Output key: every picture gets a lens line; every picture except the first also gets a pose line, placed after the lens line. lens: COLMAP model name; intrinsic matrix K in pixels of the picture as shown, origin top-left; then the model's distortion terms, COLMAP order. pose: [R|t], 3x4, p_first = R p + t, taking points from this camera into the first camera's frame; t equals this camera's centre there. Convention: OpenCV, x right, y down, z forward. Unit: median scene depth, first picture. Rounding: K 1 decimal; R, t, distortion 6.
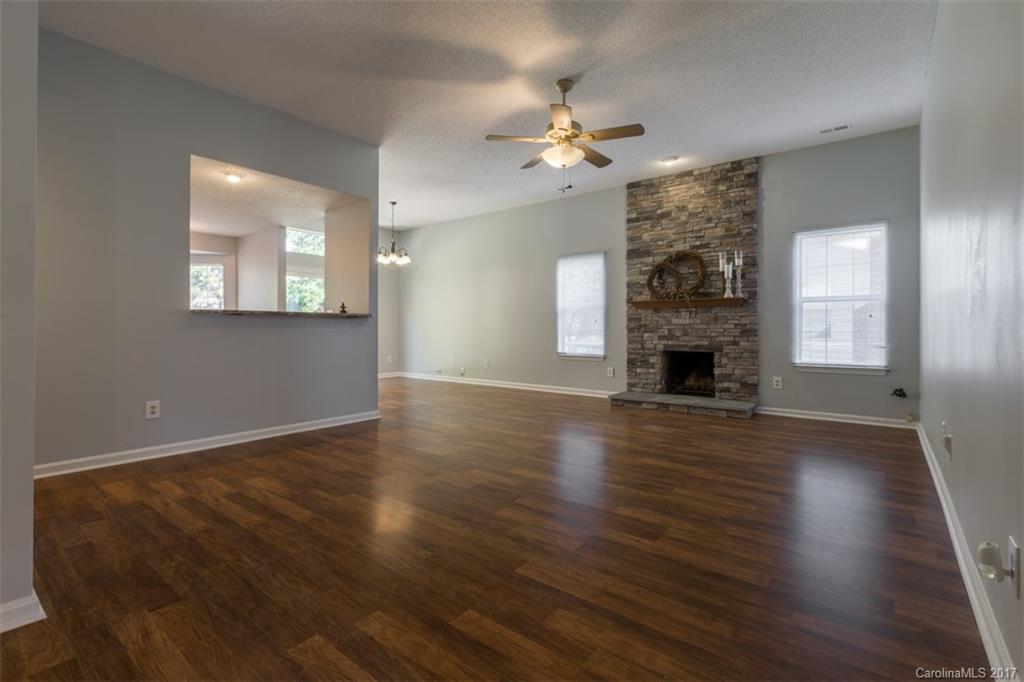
lens RADIAL K [[470.9, 0, 513.6], [0, 470.9, 336.0], [0, 0, 1]] dist [0.003847, -0.001838]
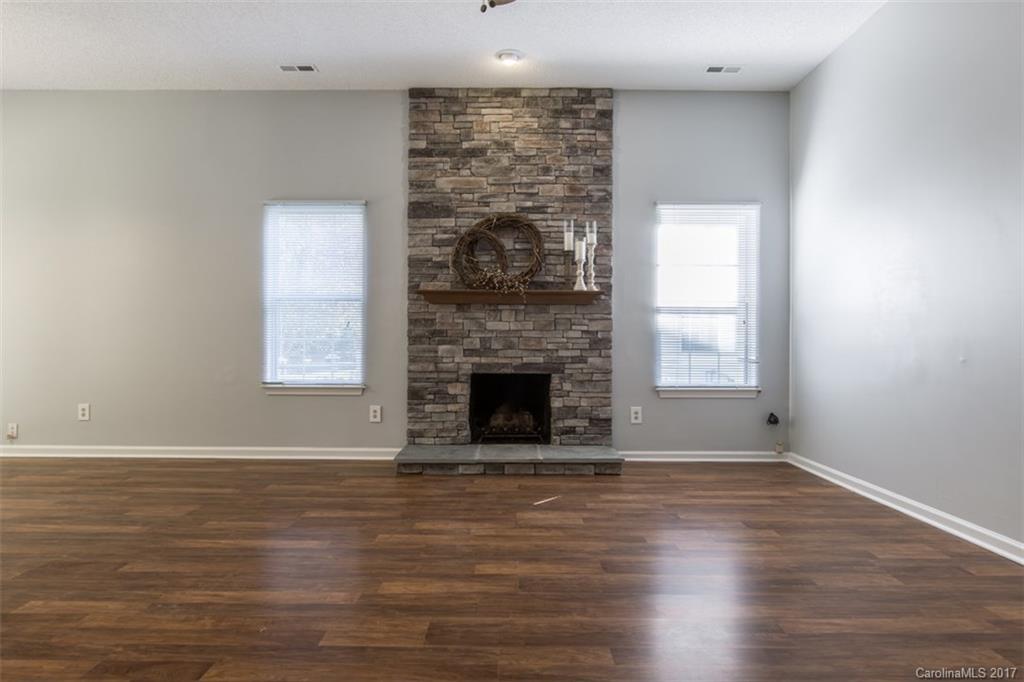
lens RADIAL K [[639.8, 0, 511.8], [0, 639.8, 335.9], [0, 0, 1]] dist [-0.000237, -0.001325]
pose [[0.785573, 0.004459, 0.618753, -0.164087], [0.005897, 0.999875, -0.014693, -0.005401], [-0.618741, 0.015191, 0.785448, 0.337845]]
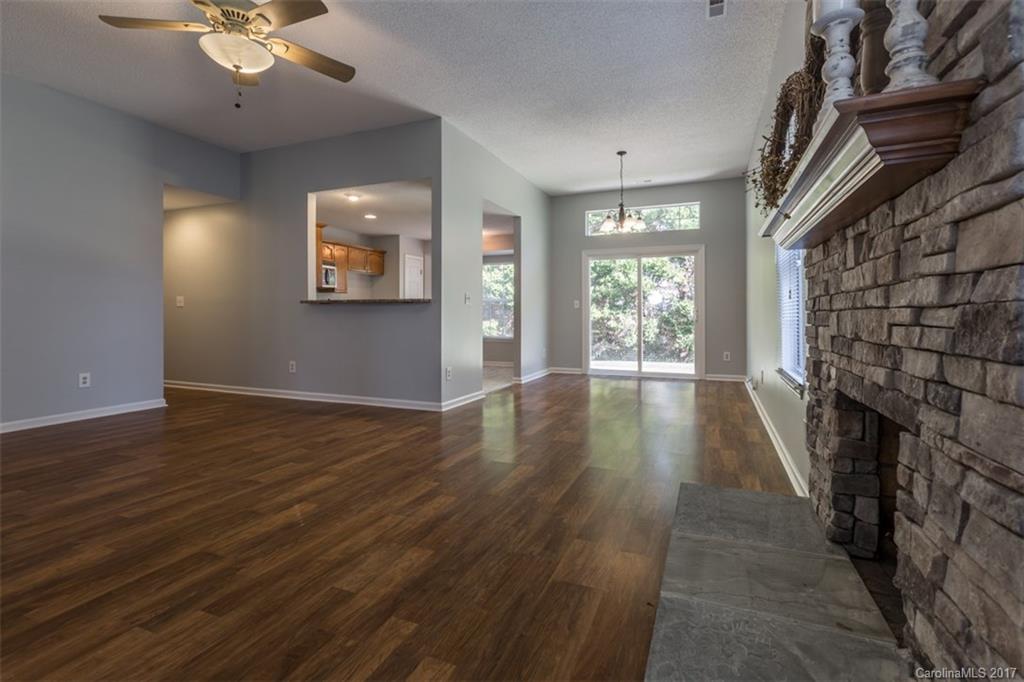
lens RADIAL K [[470.9, 0, 510.8], [0, 470.9, 319.5], [0, 0, 1]] dist [0.003847, -0.001838]
pose [[0.260191, 0.009541, -0.965510, 0.564633], [-0.009535, 0.999928, 0.007312, -0.010817], [0.965510, 0.007303, 0.260263, 0.790696]]
